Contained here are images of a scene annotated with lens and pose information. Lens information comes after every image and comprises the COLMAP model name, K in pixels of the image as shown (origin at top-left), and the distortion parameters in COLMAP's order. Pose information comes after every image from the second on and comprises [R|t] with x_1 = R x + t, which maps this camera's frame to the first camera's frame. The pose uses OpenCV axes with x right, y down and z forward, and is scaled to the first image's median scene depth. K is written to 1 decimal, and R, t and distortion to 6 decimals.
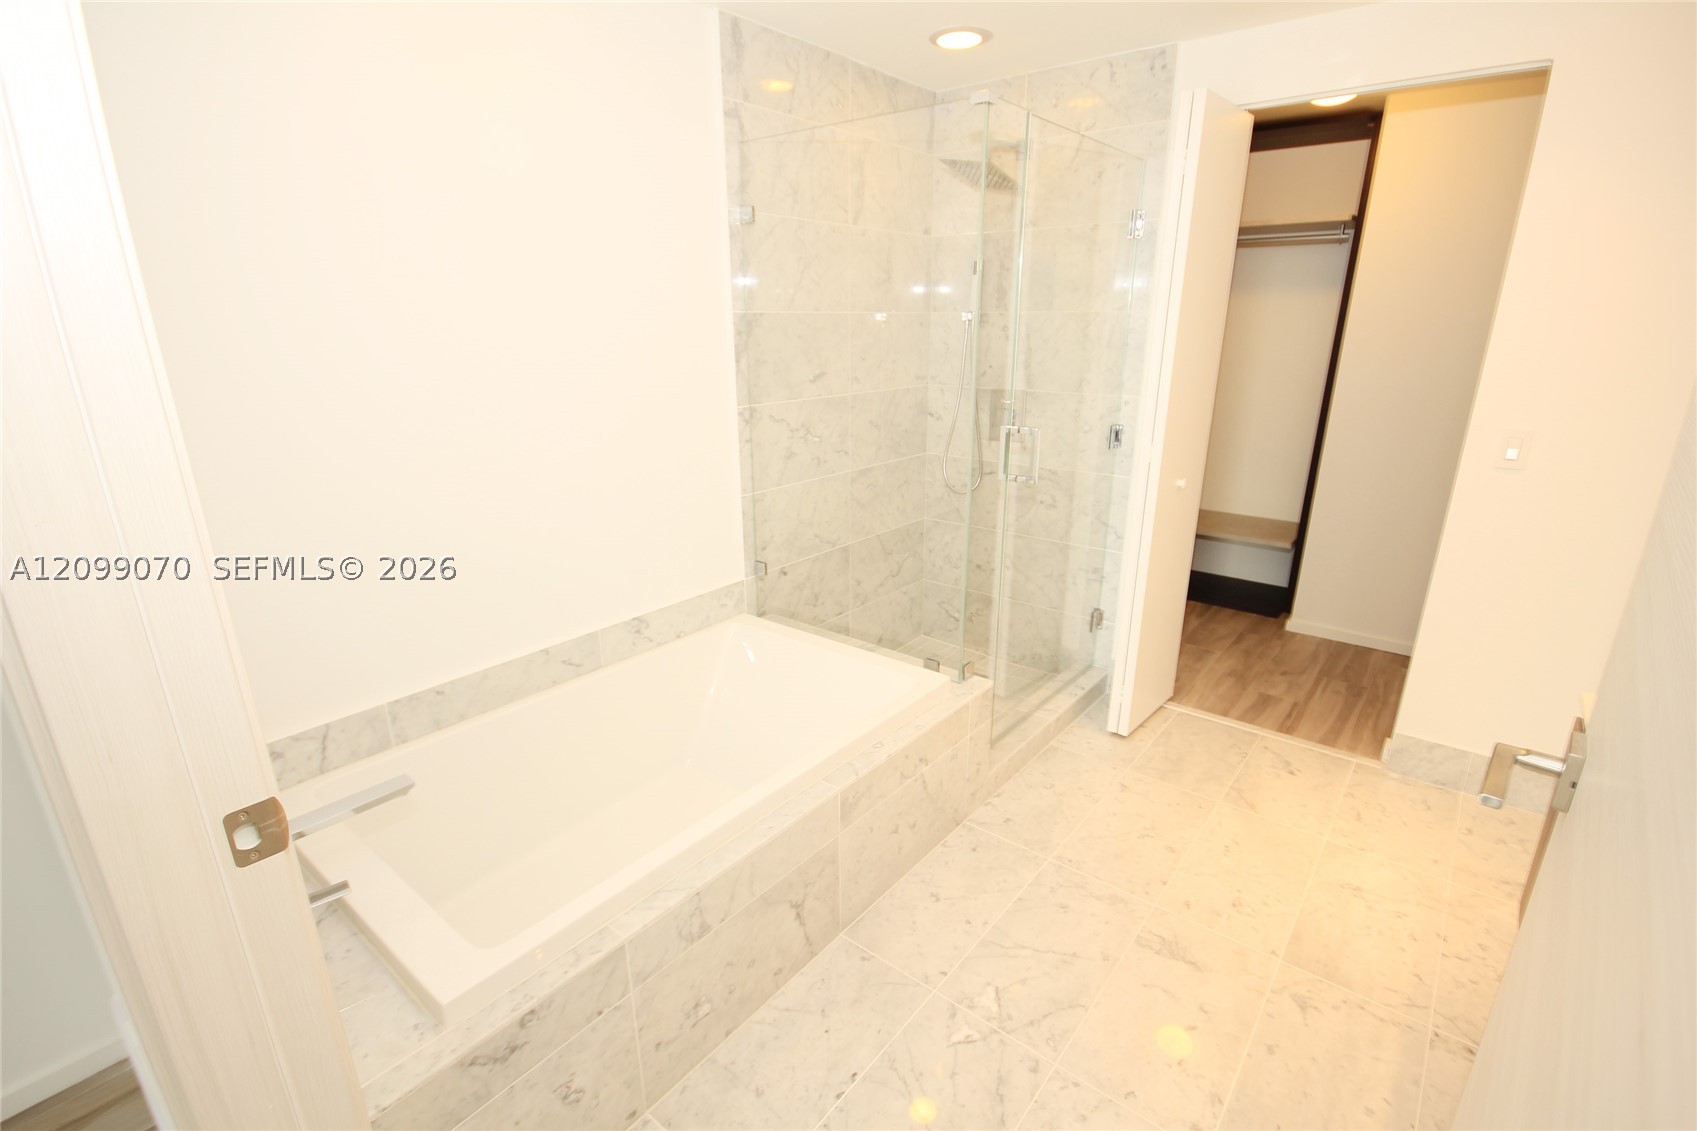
lens RADIAL K [[785.1, 0, 857.3], [0, 785.1, 570.8], [0, 0, 1]] dist [0.003045, -0.006382]
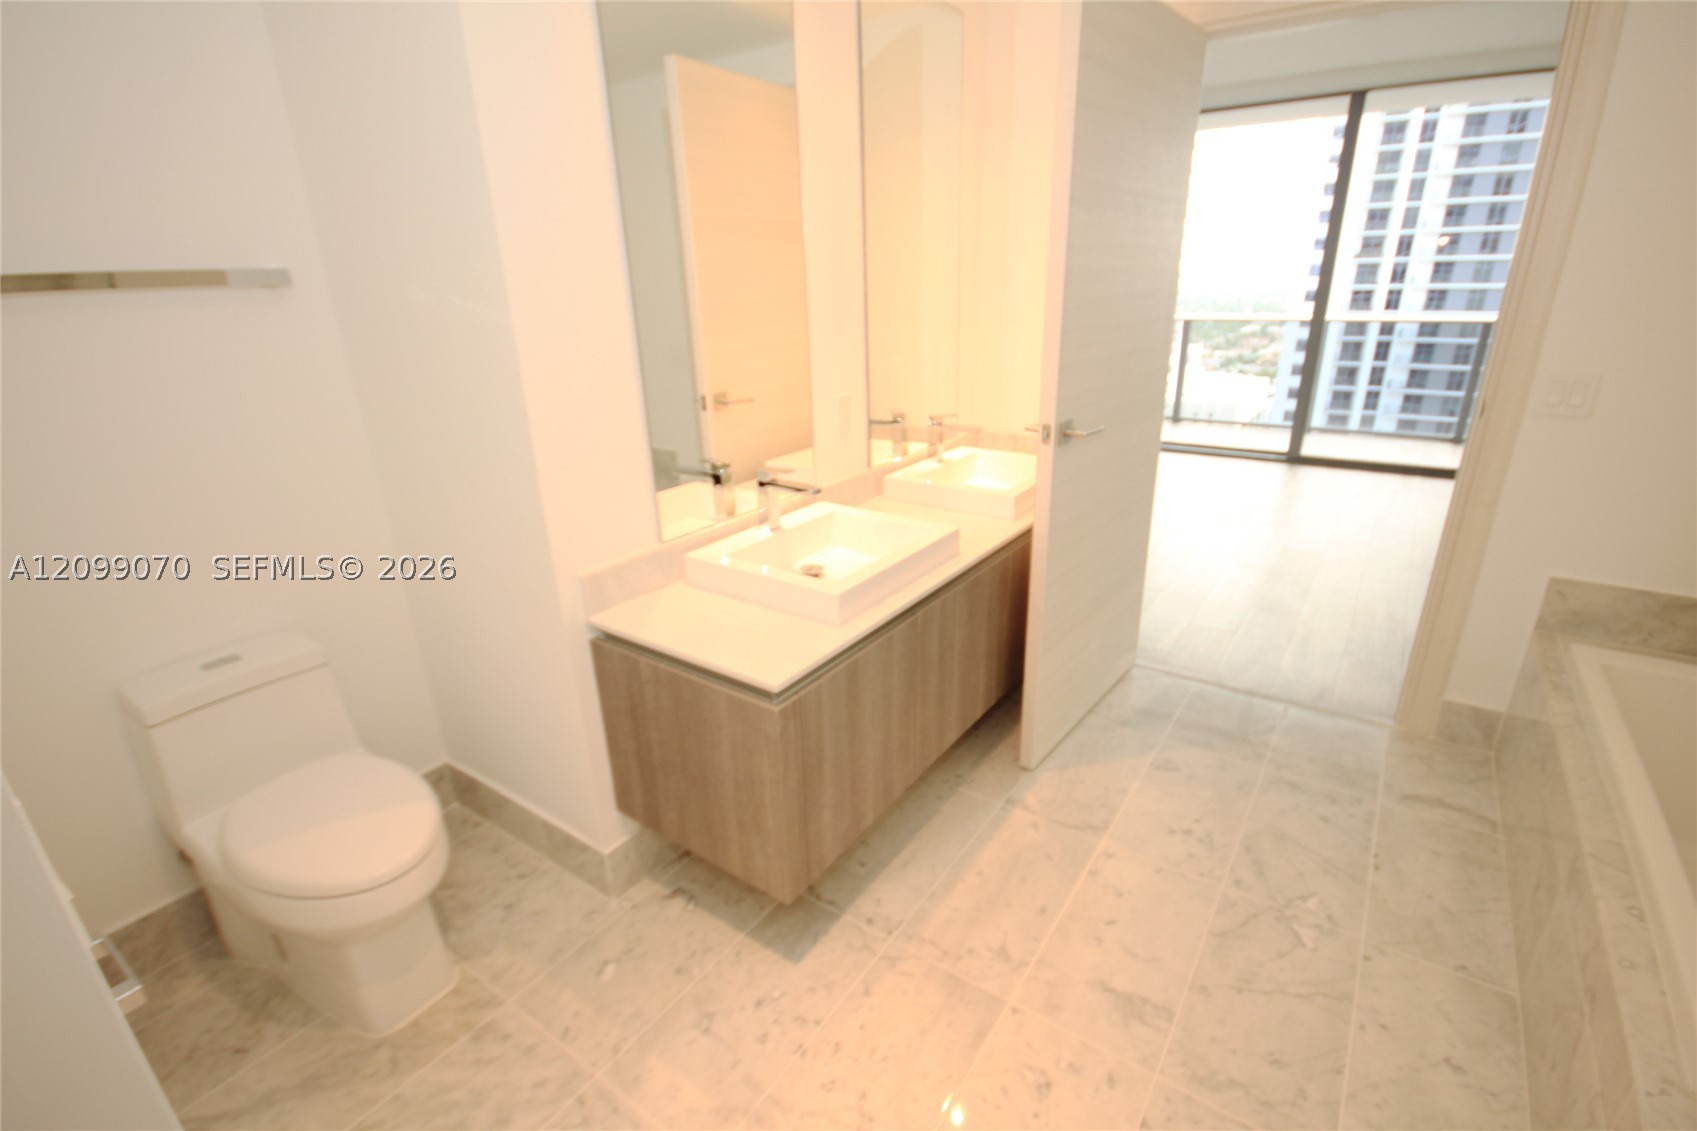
lens RADIAL K [[785.1, 0, 850.6], [0, 785.1, 582.5], [0, 0, 1]] dist [0.003045, -0.006382]
pose [[-0.997236, 0.053317, -0.051740, 0.518601], [0.008856, 0.776753, 0.629743, -0.299357], [0.073766, 0.627544, -0.775078, 0.966643]]
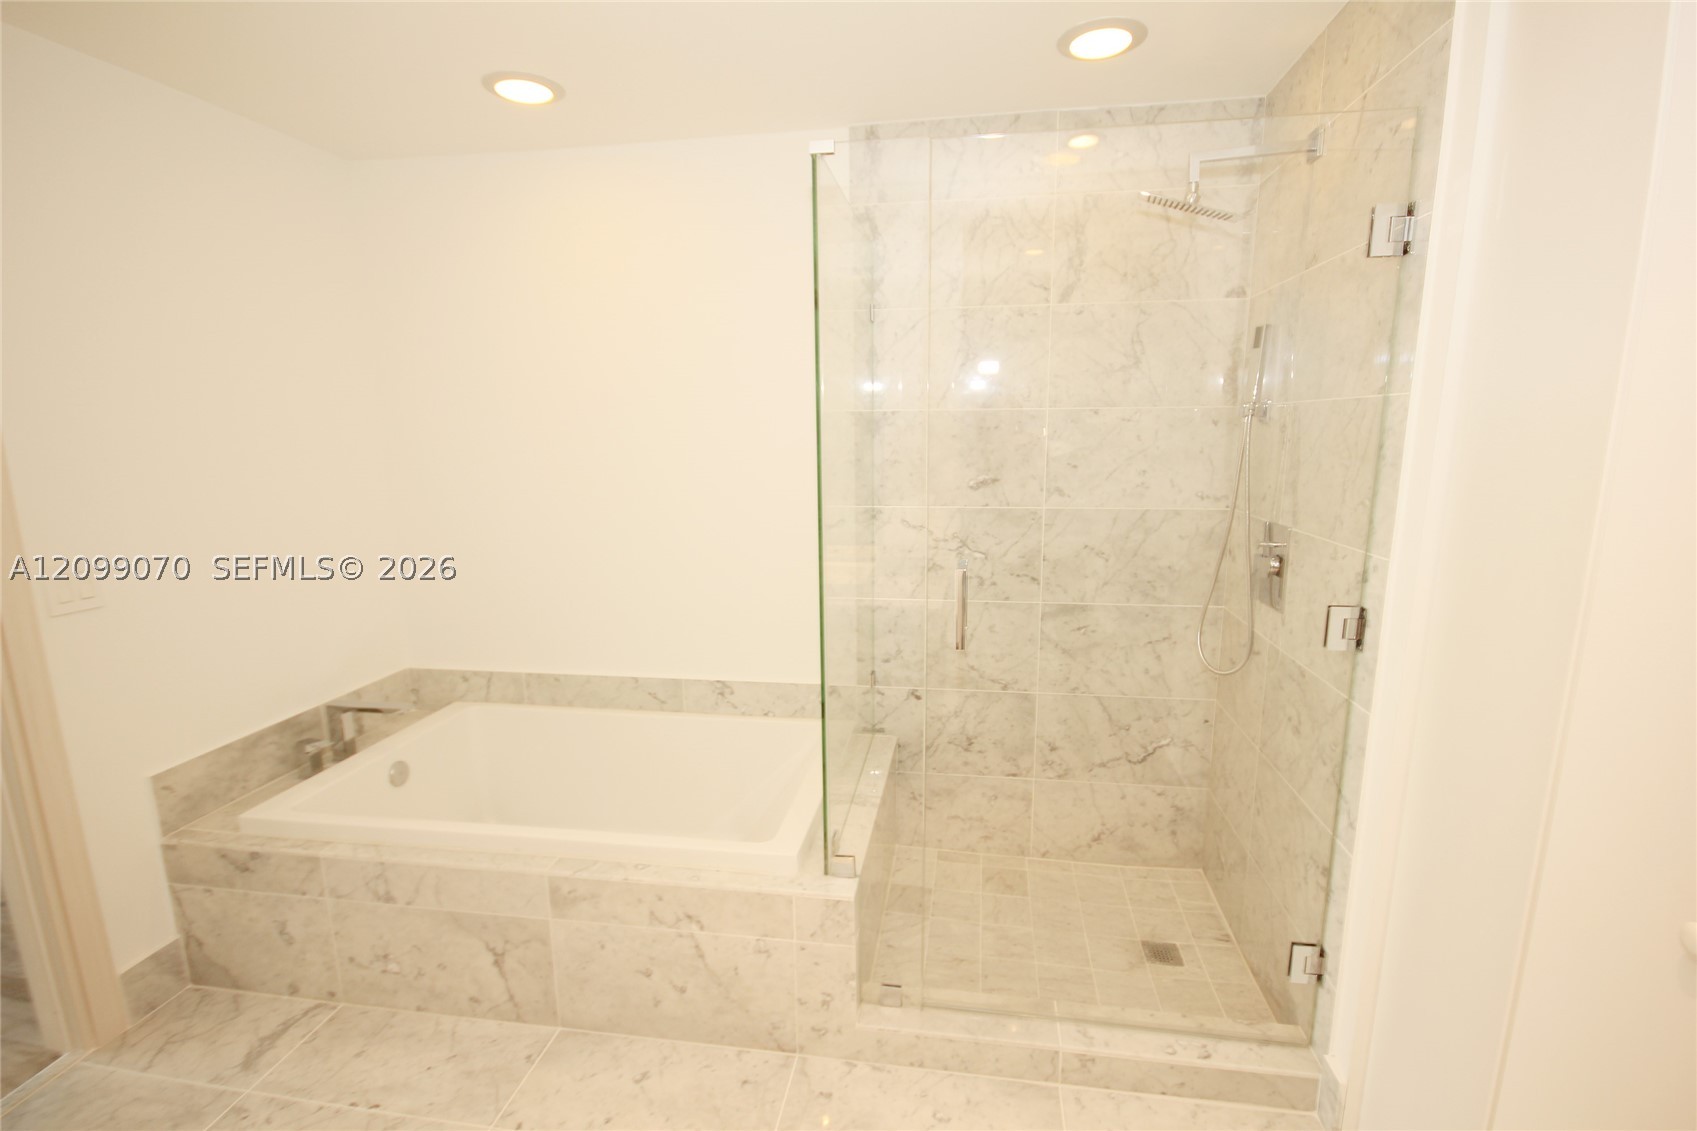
lens RADIAL K [[785.1, 0, 860.7], [0, 785.1, 574.5], [0, 0, 1]] dist [0.003045, -0.006382]
pose [[0.502976, 0.157643, -0.849802, 0.665751], [-0.258930, 0.965550, 0.025861, -0.149464], [0.824603, 0.207032, 0.526467, 0.497150]]
